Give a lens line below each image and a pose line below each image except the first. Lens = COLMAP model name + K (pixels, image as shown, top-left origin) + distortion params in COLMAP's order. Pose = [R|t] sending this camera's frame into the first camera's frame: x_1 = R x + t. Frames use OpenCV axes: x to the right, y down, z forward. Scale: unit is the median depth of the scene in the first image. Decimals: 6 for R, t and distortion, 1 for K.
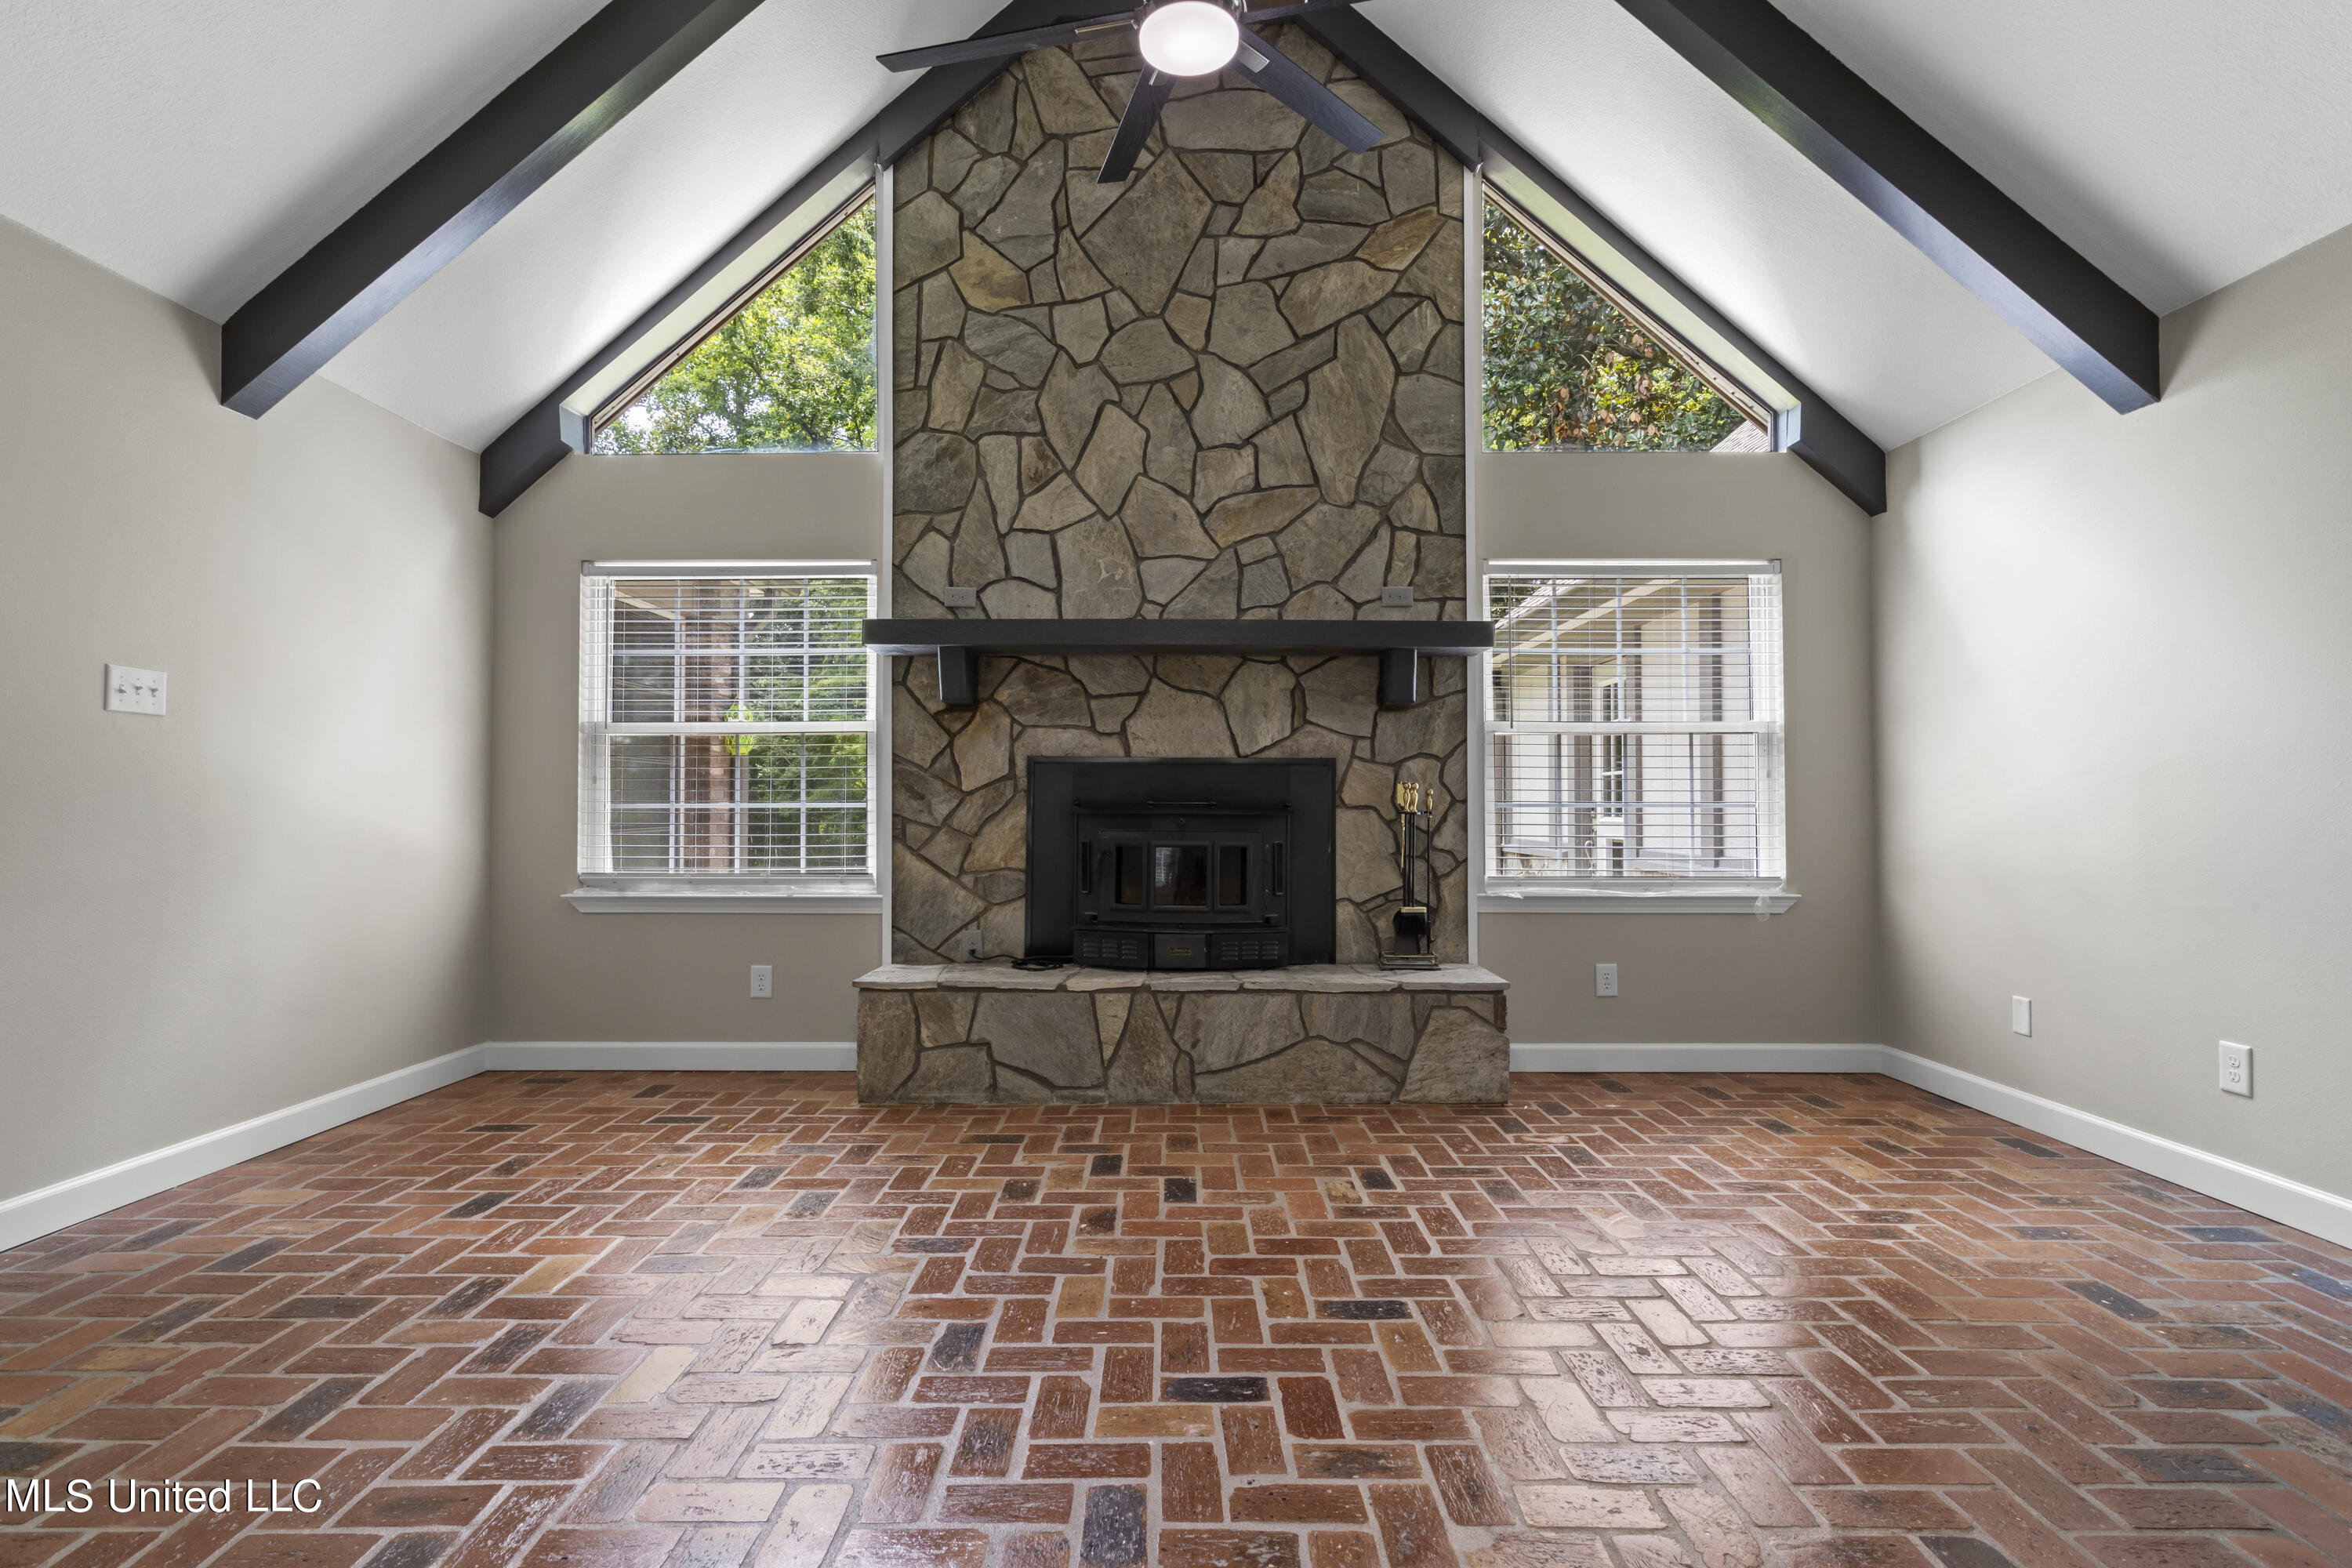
lens RADIAL K [[1126.1, 0, 1170.2], [0, 1126.1, 791.9], [0, 0, 1]] dist [0.006226, 0.001018]
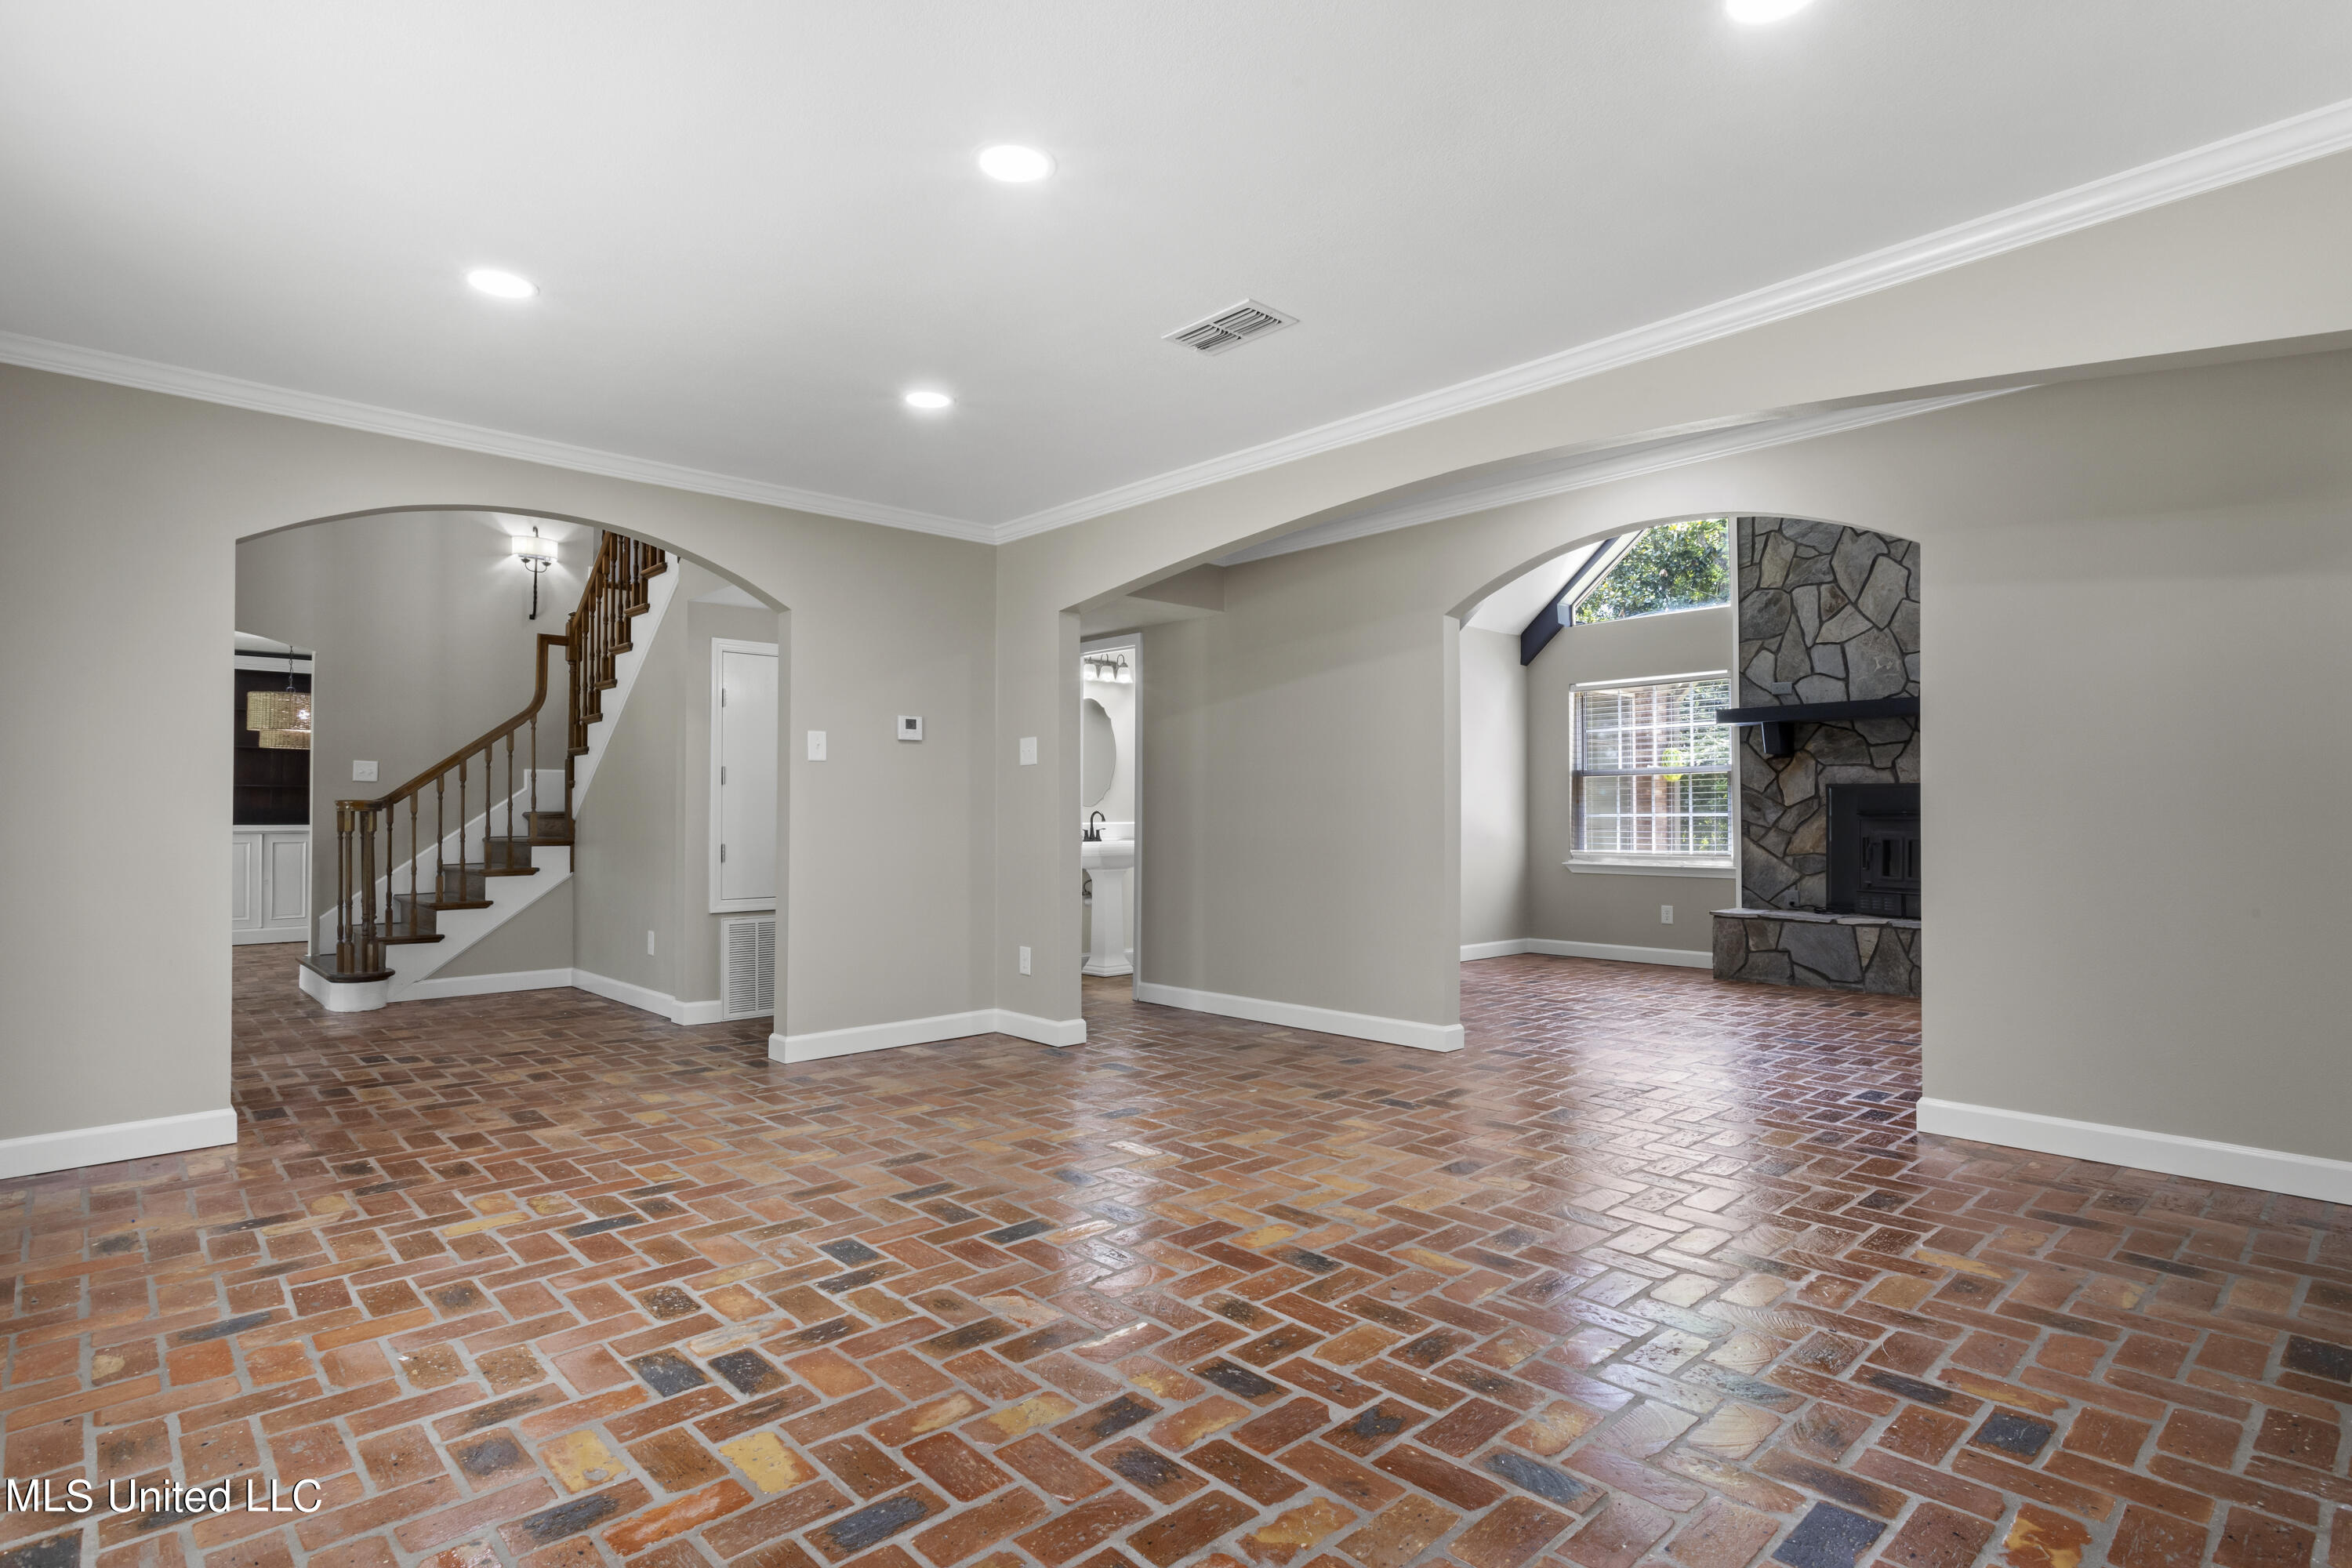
lens RADIAL K [[1170.6, 0, 1176.3], [0, 1170.6, 790.8], [0, 0, 1]] dist [-0.000903, 0.001211]
pose [[0.679219, -0.020319, -0.733654, 0.472428], [0.016656, 0.999786, -0.012270, -0.016926], [0.733747, -0.003886, 0.679412, -0.827036]]
